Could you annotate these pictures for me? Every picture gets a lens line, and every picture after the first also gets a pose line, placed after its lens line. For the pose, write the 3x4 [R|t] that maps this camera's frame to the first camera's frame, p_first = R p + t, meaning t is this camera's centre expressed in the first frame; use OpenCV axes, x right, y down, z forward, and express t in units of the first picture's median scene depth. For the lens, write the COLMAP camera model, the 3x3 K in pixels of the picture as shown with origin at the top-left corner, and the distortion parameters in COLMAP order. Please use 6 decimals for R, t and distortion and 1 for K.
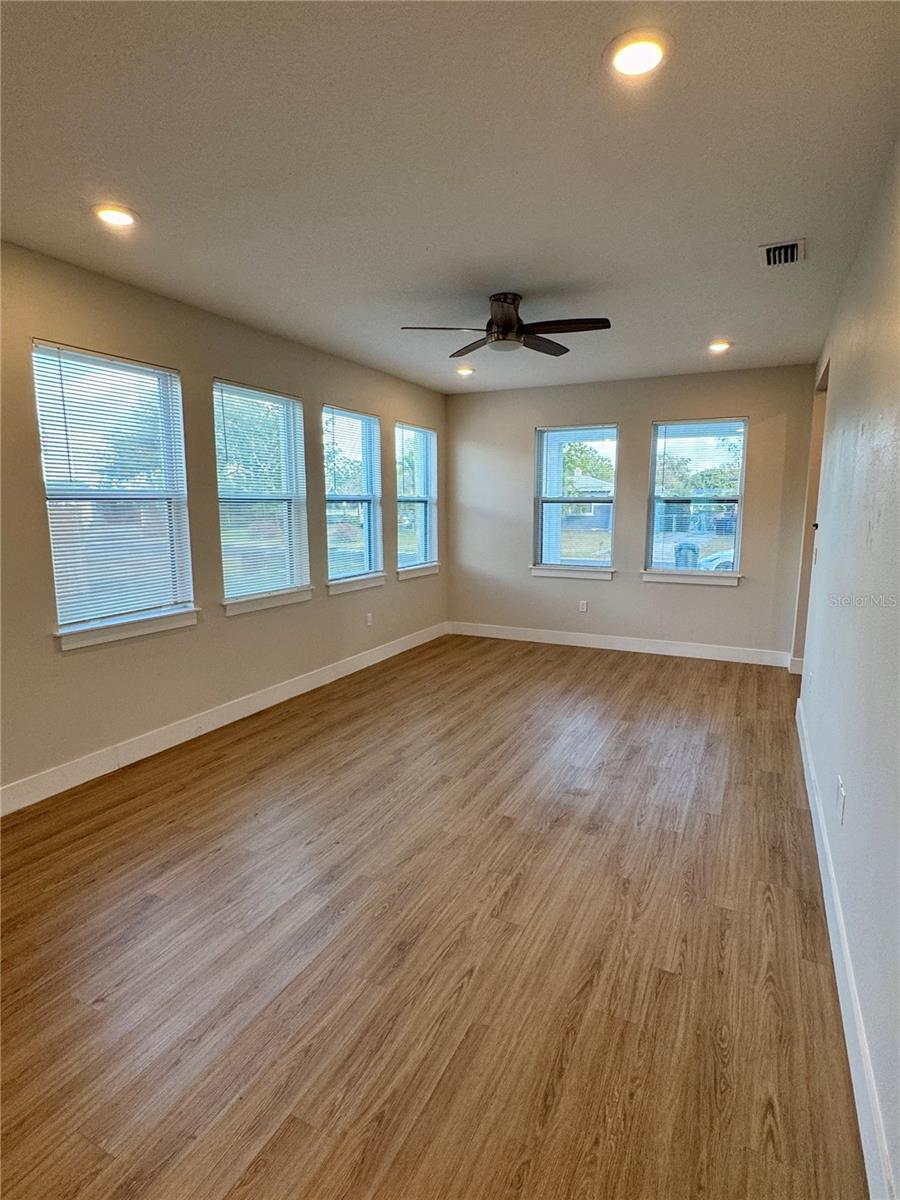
lens RADIAL K [[622.3, 0, 450.0], [0, 622.3, 600.0], [0, 0, 1]] dist [-0.001669, -0.000606]
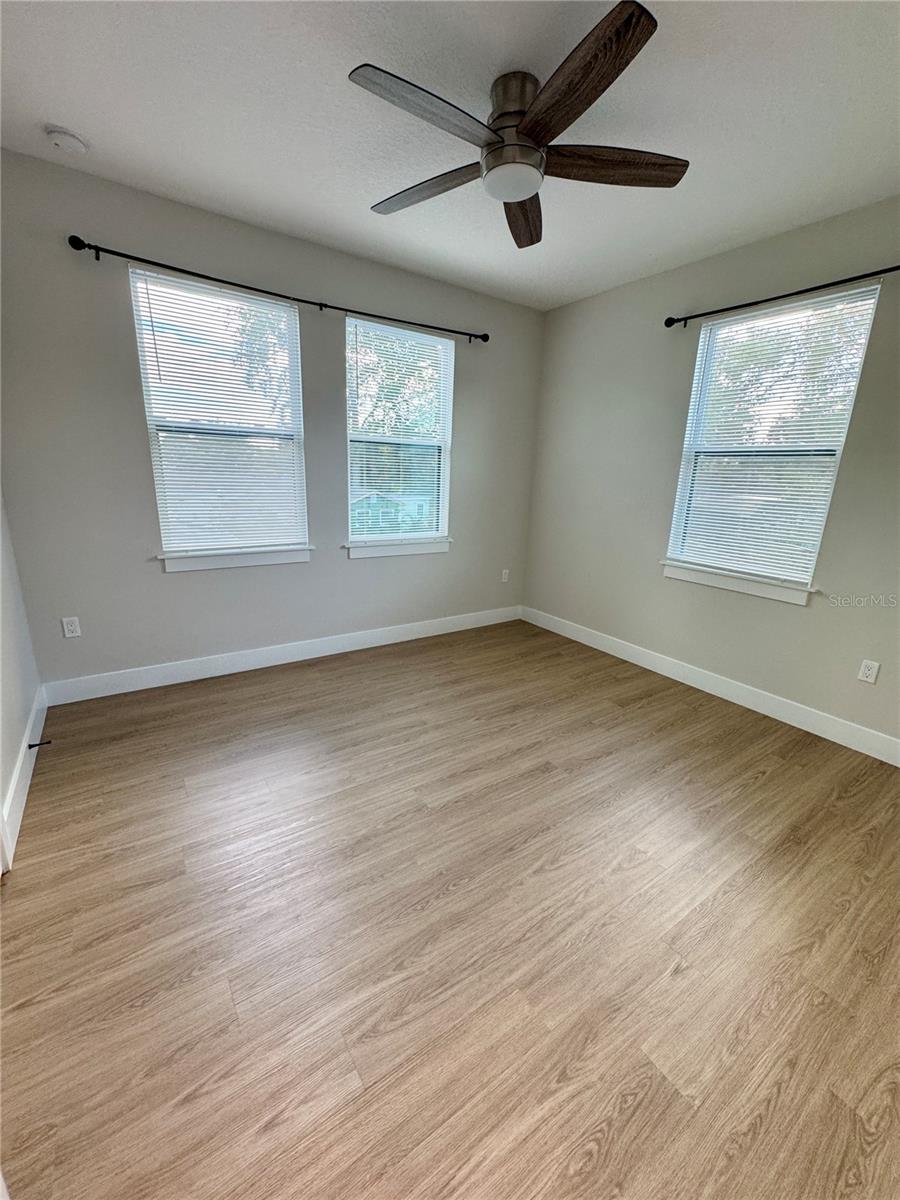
lens RADIAL K [[484.3, 0, 450.0], [0, 484.3, 600.0], [0, 0, 1]] dist [0.000390, 0.000206]
pose [[0.871355, 0.181368, -0.455902, 0.116210], [-0.118756, 0.979504, 0.162692, -0.035155], [0.476065, -0.087621, 0.875034, 0.215043]]
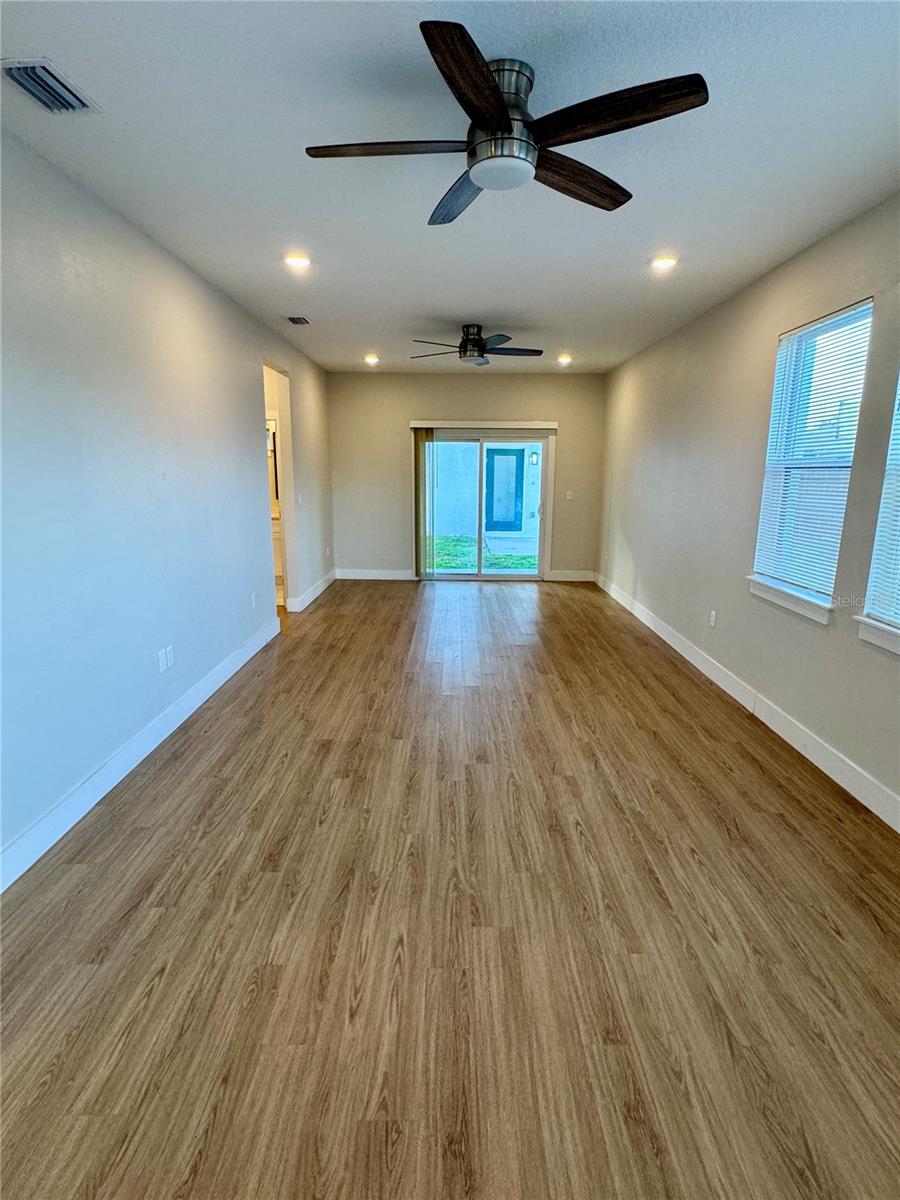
lens RADIAL K [[622.3, 0, 450.0], [0, 622.3, 600.0], [0, 0, 1]] dist [-0.001669, -0.000606]
pose [[-0.897550, 0.085486, -0.432546, 0.440467], [-0.073837, 0.938029, 0.338600, -0.270786], [0.434687, 0.335848, -0.835616, 1.737351]]
